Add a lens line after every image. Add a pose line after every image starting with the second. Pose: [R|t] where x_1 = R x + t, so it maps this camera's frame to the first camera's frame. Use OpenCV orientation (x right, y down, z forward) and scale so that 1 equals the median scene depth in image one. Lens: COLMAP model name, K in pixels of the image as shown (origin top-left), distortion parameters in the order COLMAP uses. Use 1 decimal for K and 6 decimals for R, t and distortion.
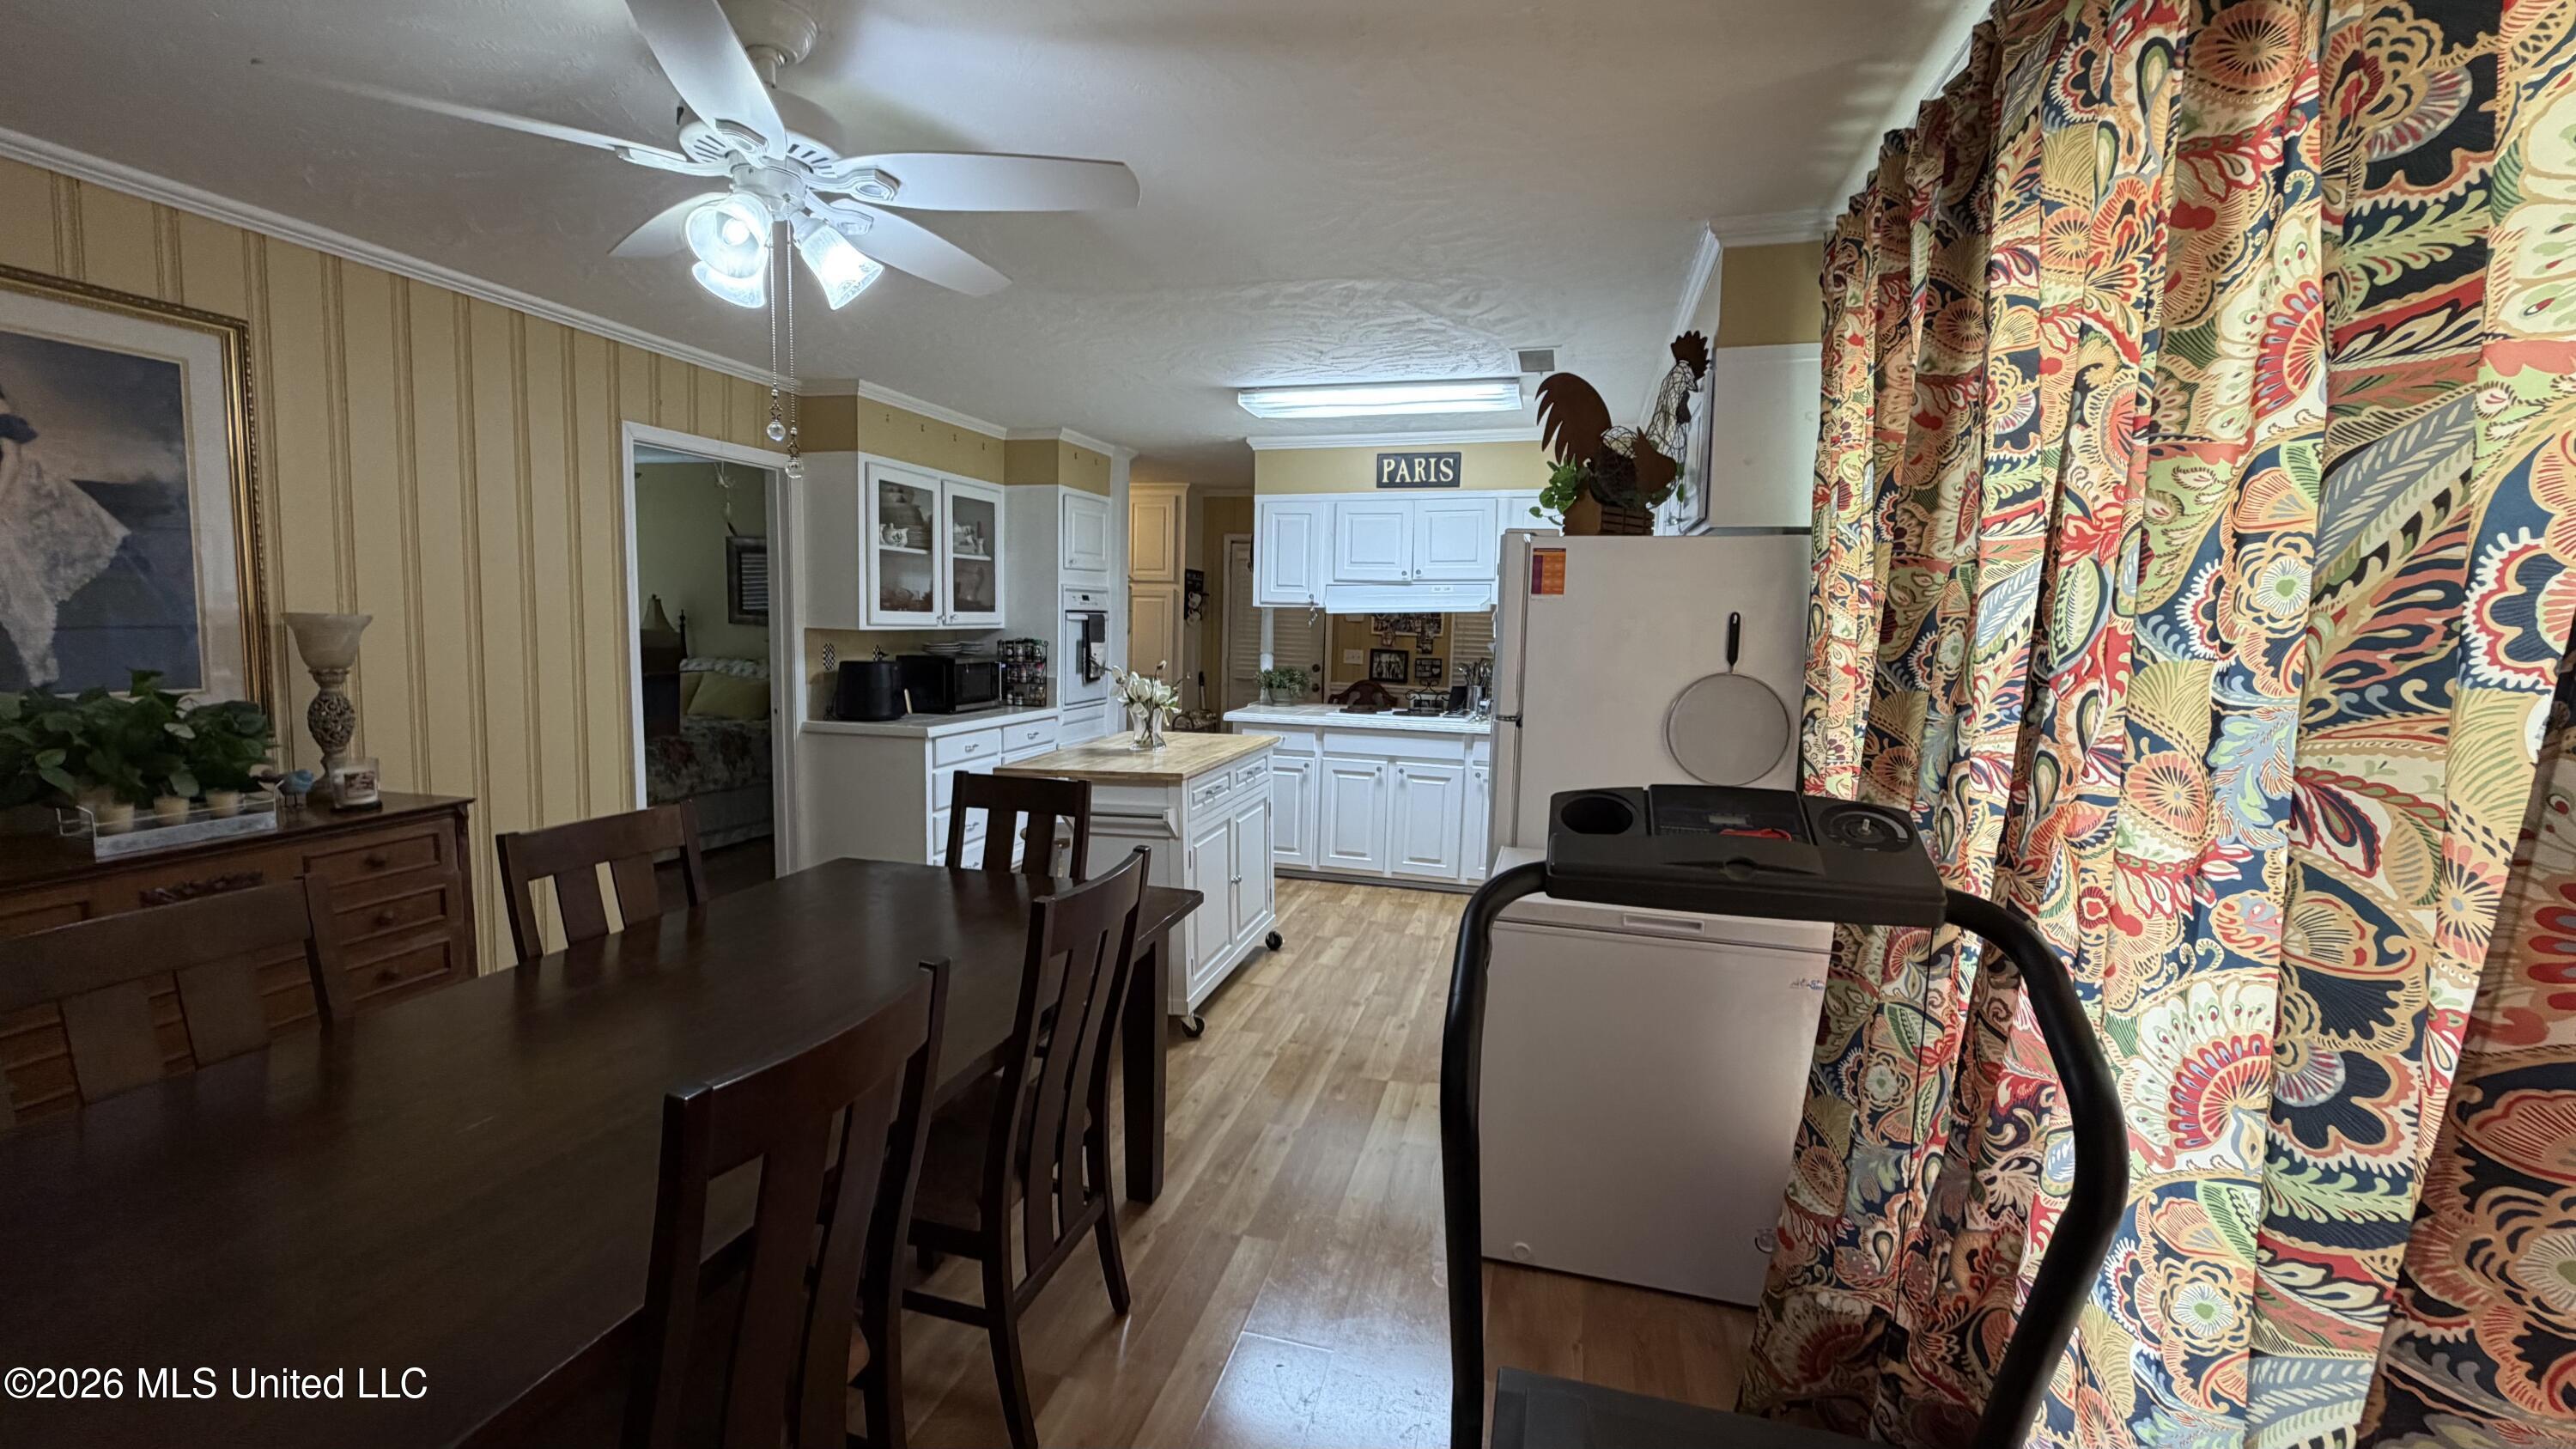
lens RADIAL K [[1025.3, 0, 1304.6], [0, 1025.3, 725.1], [0, 0, 1]] dist [-0.000084, -0.000511]
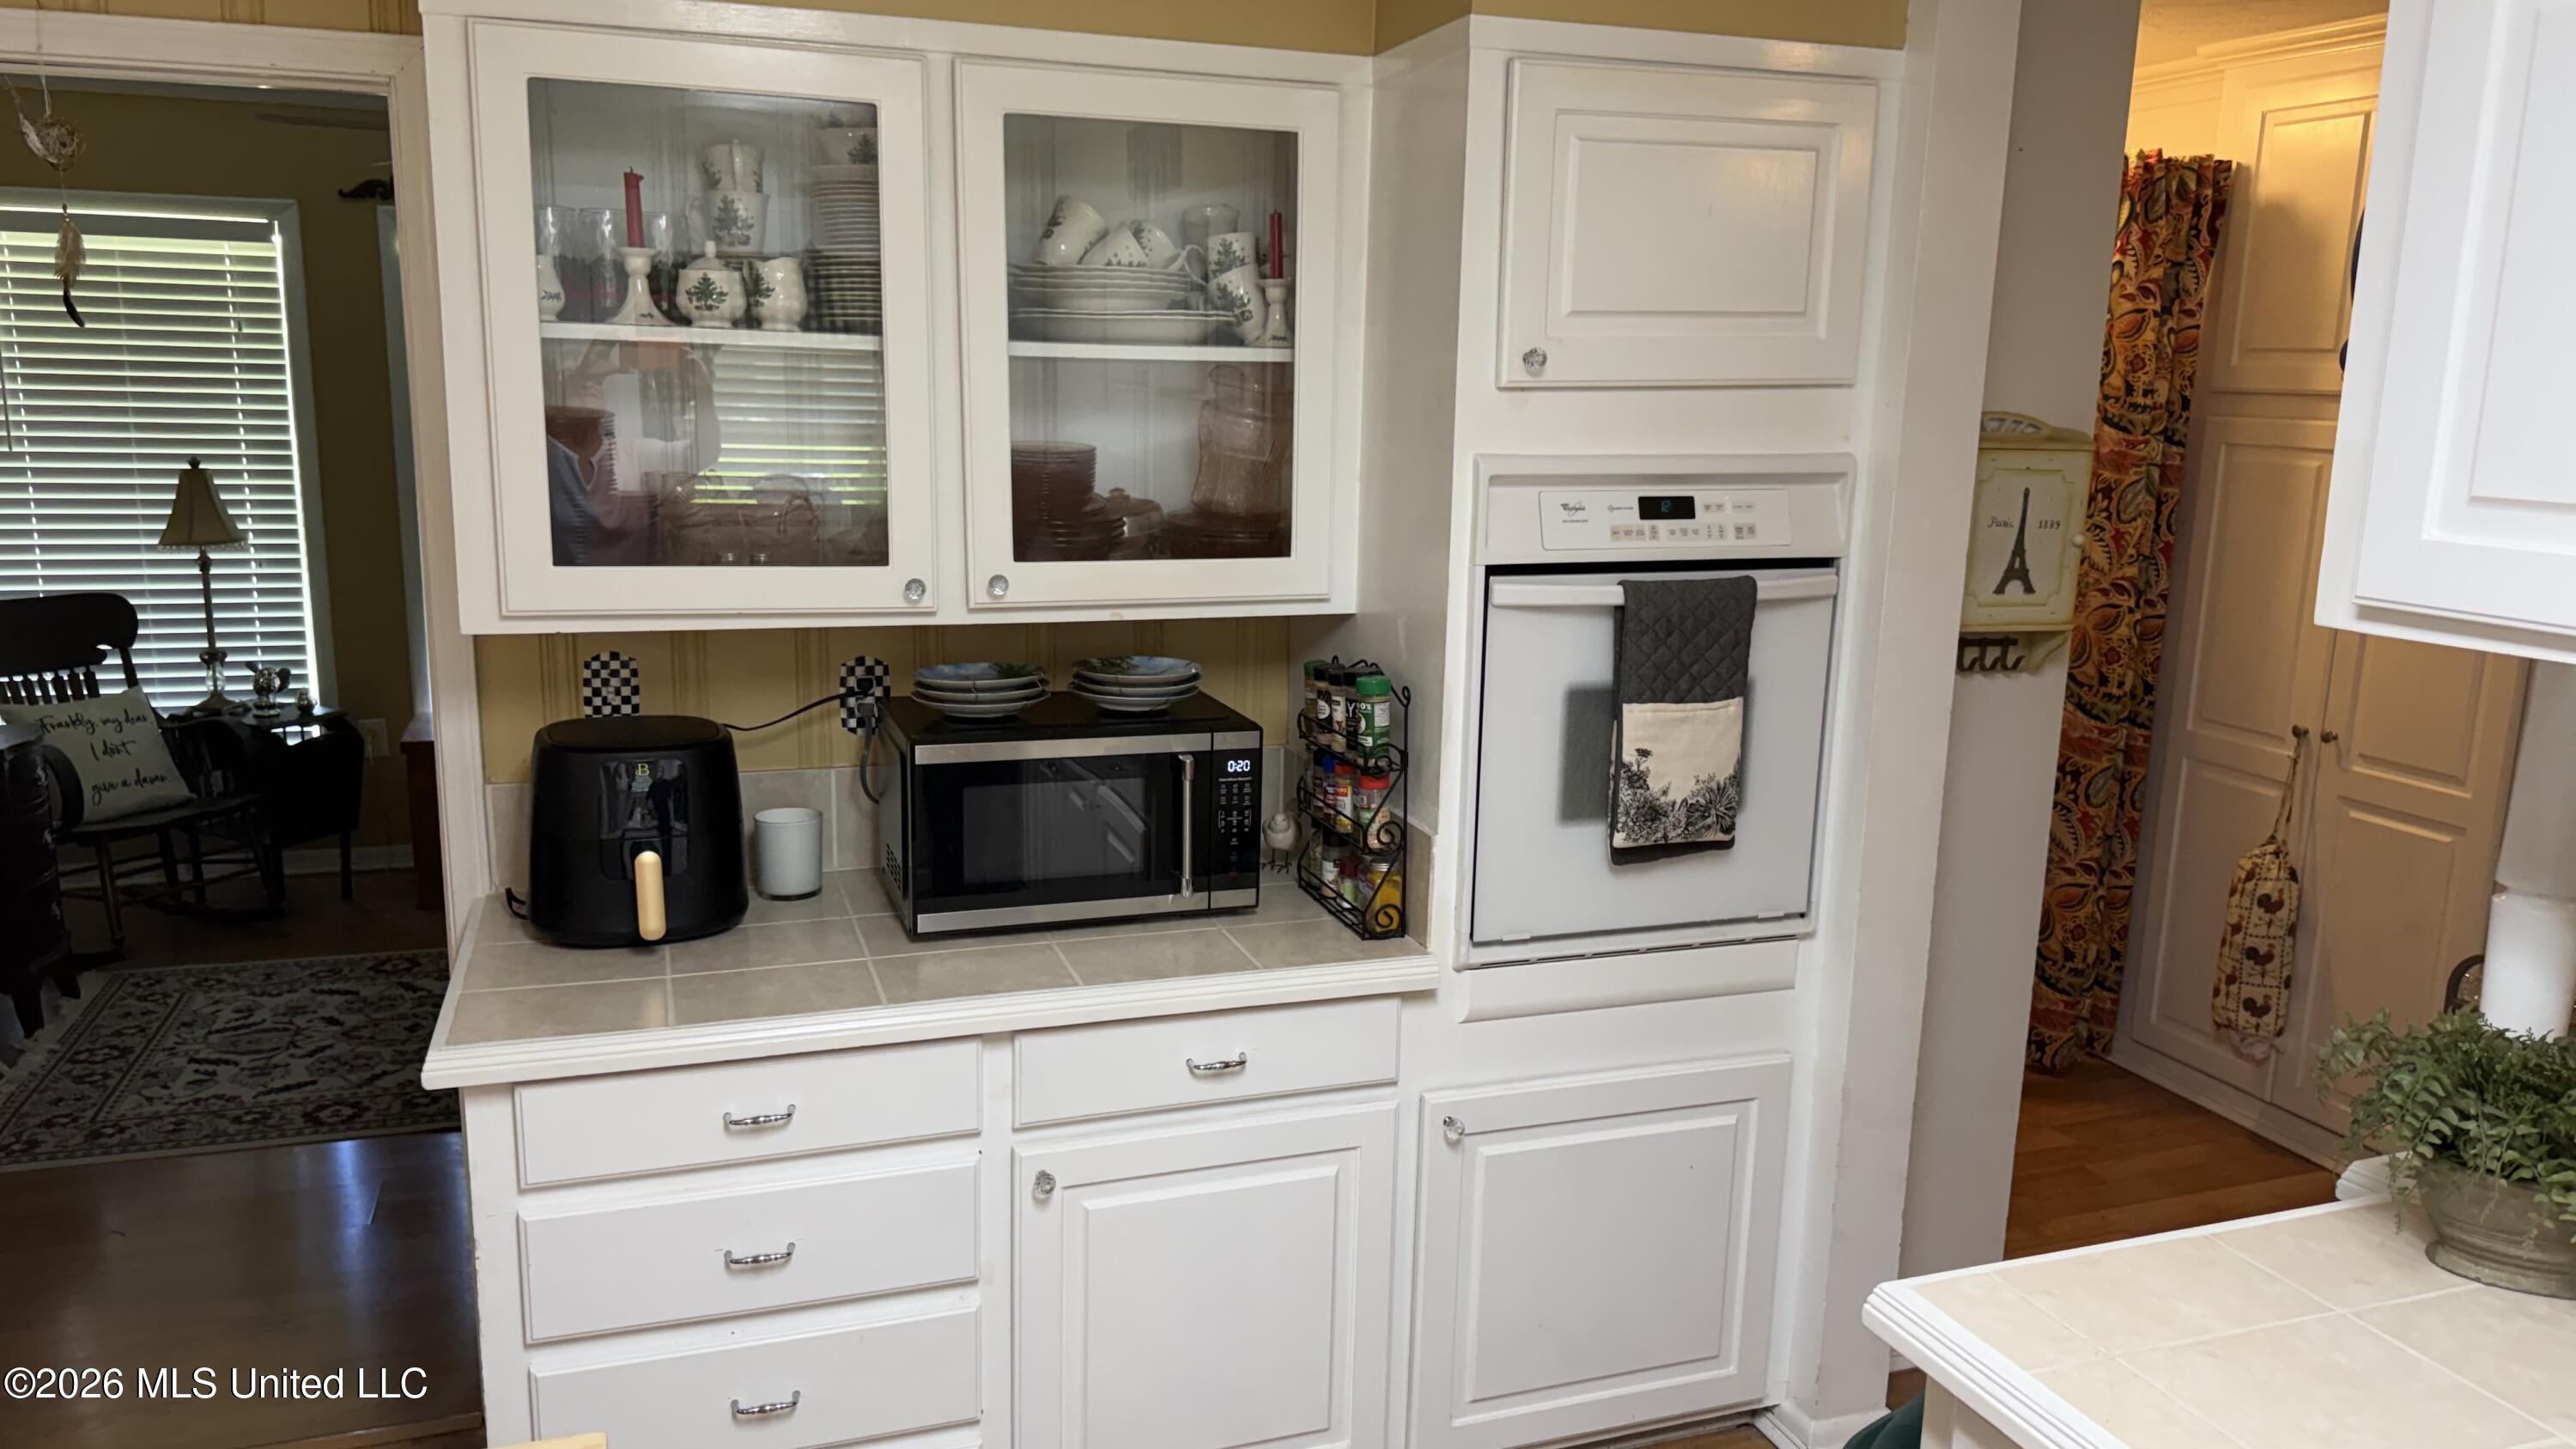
lens RADIAL K [[1847.5, 0, 1288.8], [0, 1847.5, 730.5], [0, 0, 1]] dist [-0.000940, -0.000071]
pose [[0.576930, 0.149273, -0.803038, 0.090480], [-0.095645, 0.988741, 0.115078, -0.122376], [0.811174, 0.010415, 0.584712, 0.734943]]
